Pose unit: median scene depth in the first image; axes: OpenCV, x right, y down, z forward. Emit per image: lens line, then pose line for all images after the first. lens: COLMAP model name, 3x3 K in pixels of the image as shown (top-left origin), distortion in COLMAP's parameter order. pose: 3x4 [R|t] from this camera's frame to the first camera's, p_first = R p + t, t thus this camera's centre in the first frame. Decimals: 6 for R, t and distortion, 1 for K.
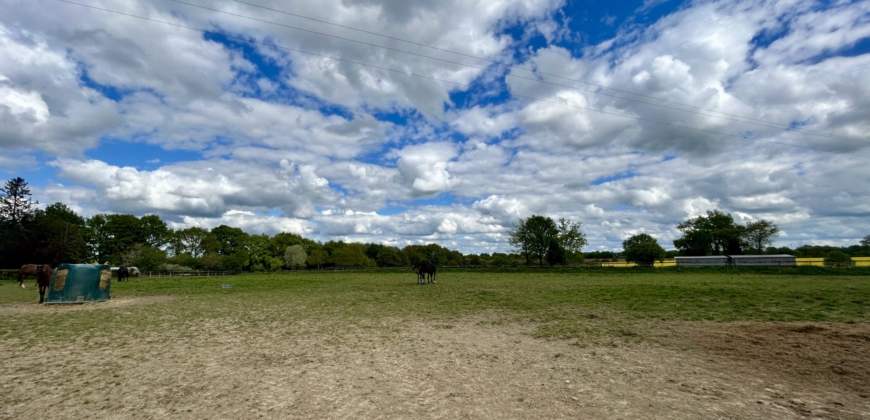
lens RADIAL K [[344.5, 0, 435.0], [0, 344.5, 210.0], [0, 0, 1]] dist [-0.000562, 0.000011]
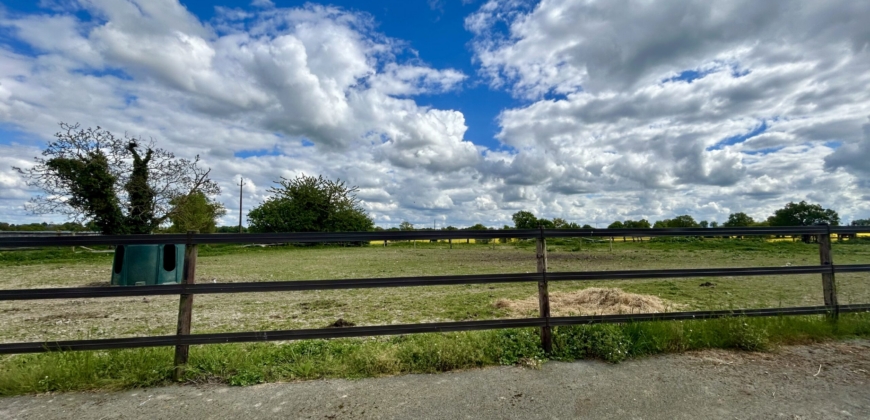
lens RADIAL K [[344.5, 0, 435.0], [0, 344.5, 210.0], [0, 0, 1]] dist [-0.000562, 0.000011]
pose [[0.657089, 0.075557, 0.750017, 0.111413], [-0.132153, 0.991101, 0.015935, -0.012285], [-0.742138, -0.109587, 0.661227, -0.074548]]
